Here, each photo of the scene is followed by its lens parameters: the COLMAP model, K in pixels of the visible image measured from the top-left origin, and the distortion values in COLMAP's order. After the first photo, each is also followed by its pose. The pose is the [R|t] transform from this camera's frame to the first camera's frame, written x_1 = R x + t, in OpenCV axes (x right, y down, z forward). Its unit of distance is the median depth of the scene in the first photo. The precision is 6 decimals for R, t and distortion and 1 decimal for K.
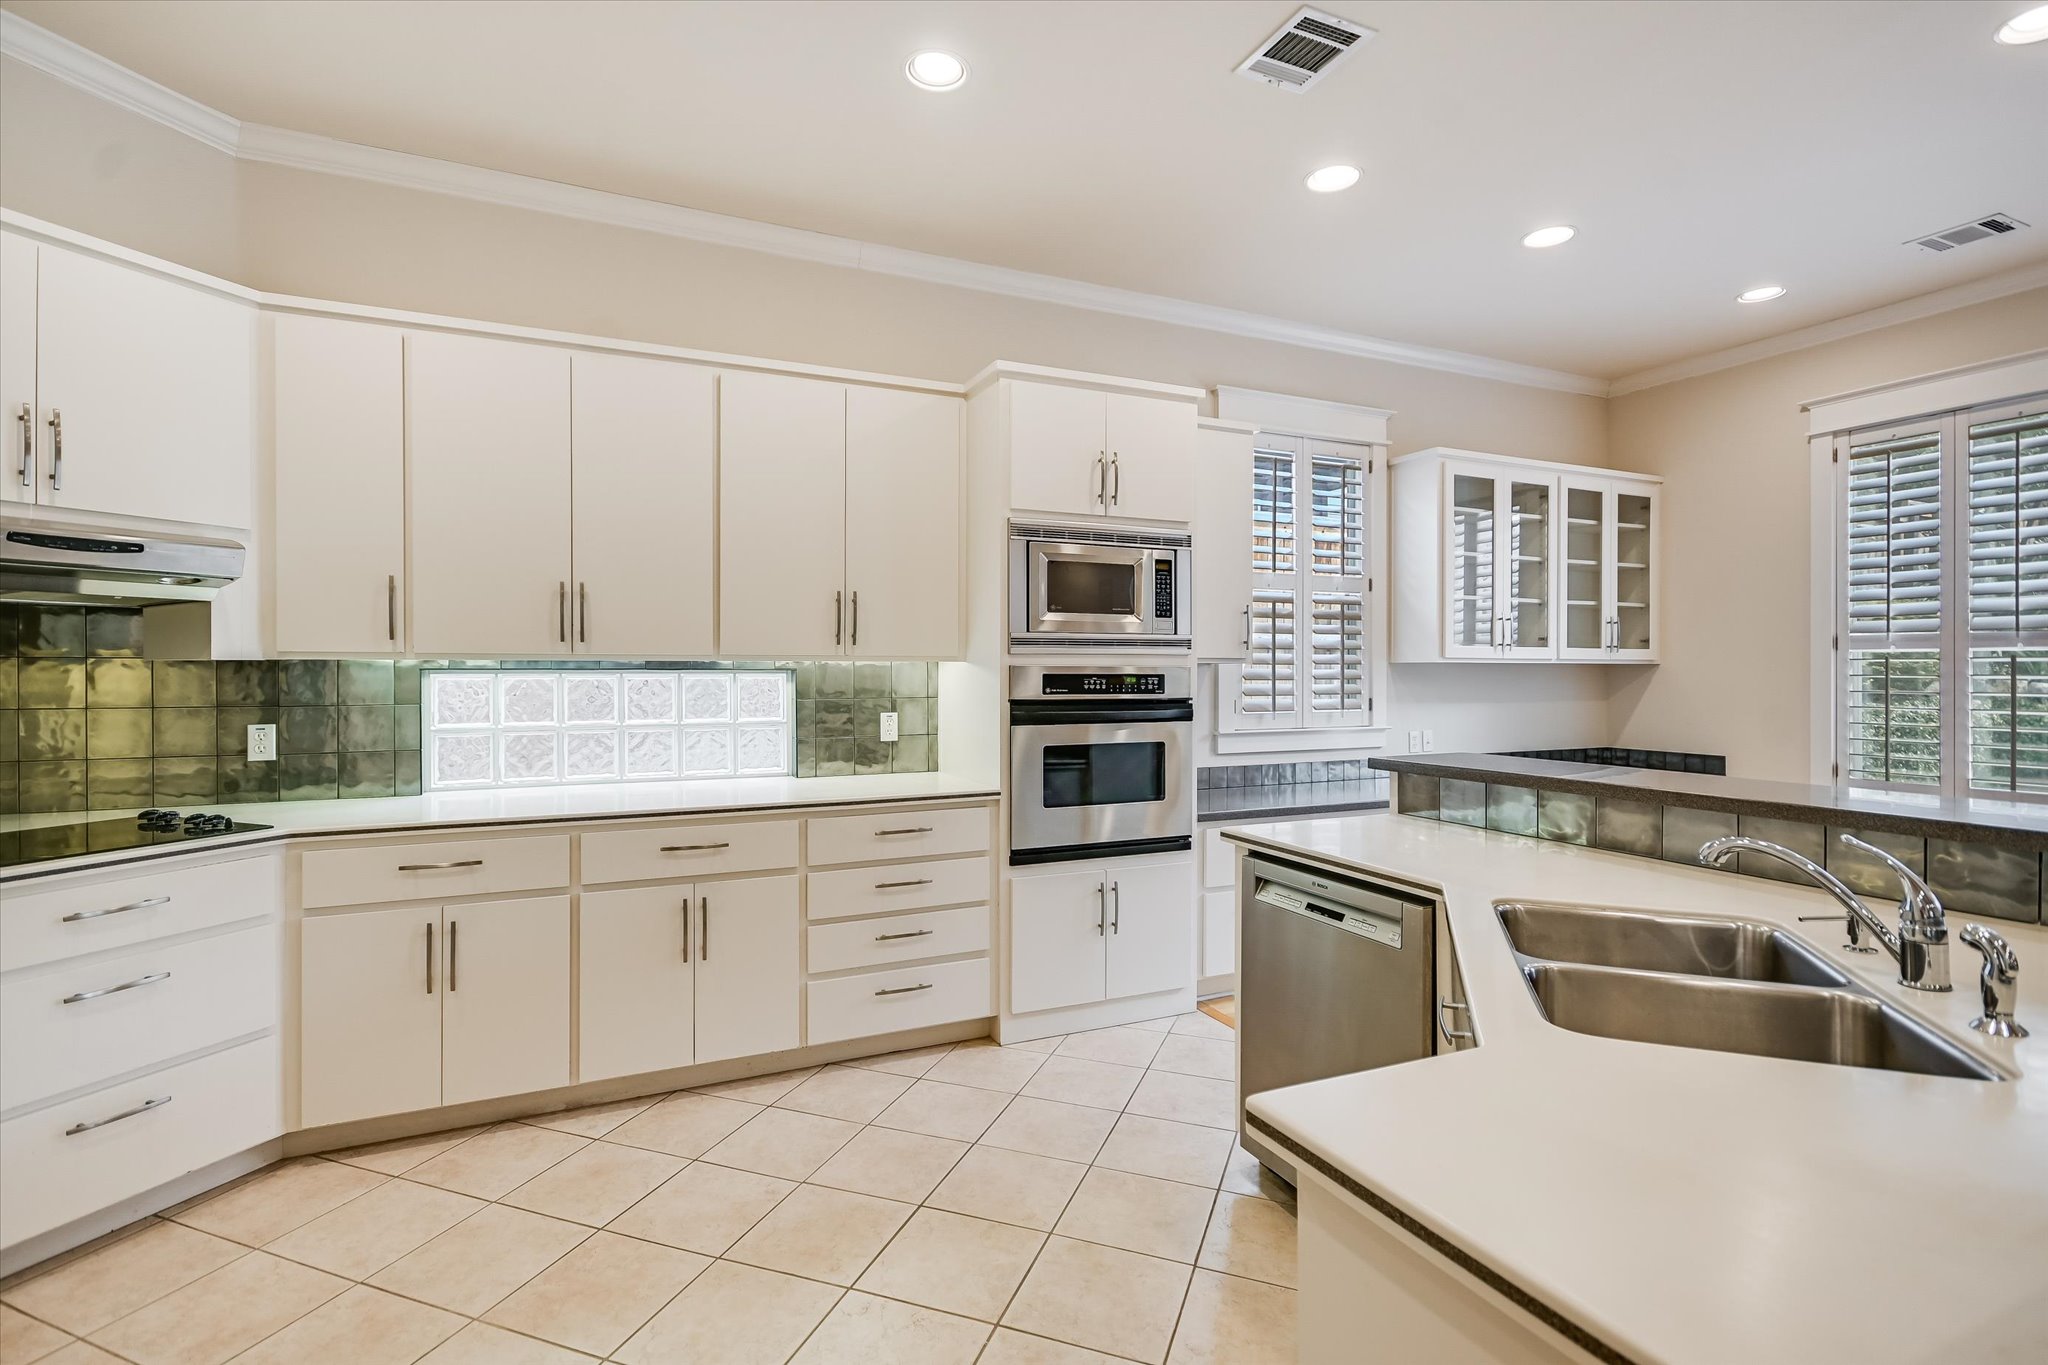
lens RADIAL K [[1068.5, 0, 1024.0], [0, 1068.5, 682.5], [0, 0, 1]] dist [0.002264, 0.000243]
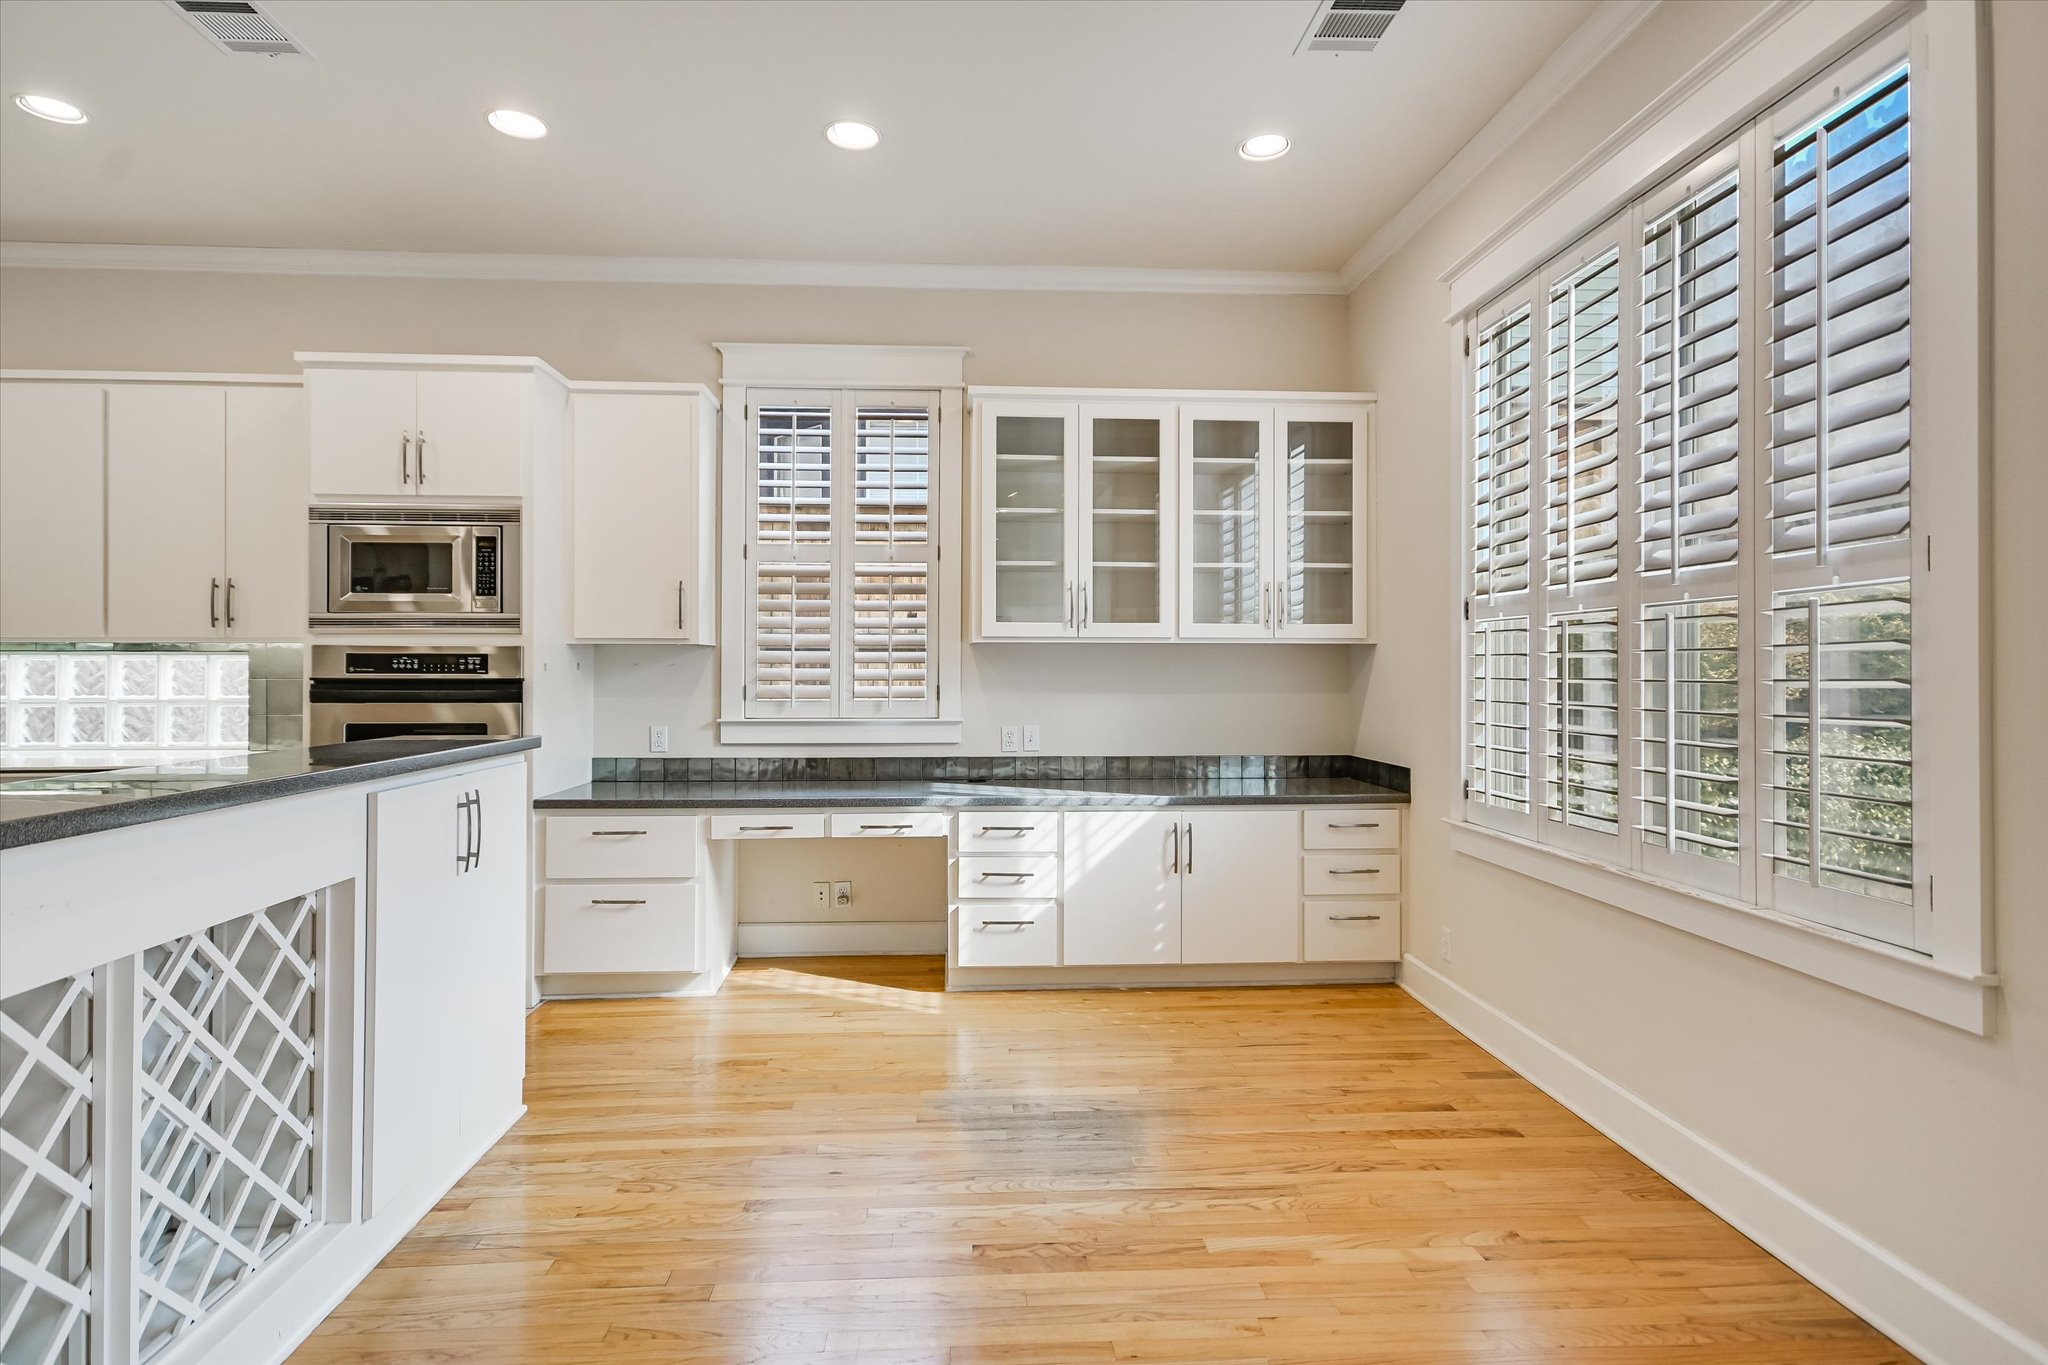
lens RADIAL K [[1163.9, 0, 934.3], [0, 1163.9, 663.9], [0, 0, 1]] dist [0.011179, 0.001009]
pose [[0.919355, -0.000856, -0.393429, 0.925740], [-0.004290, 0.999916, -0.012201, 0.012626], [0.393406, 0.012905, 0.919274, 0.186891]]
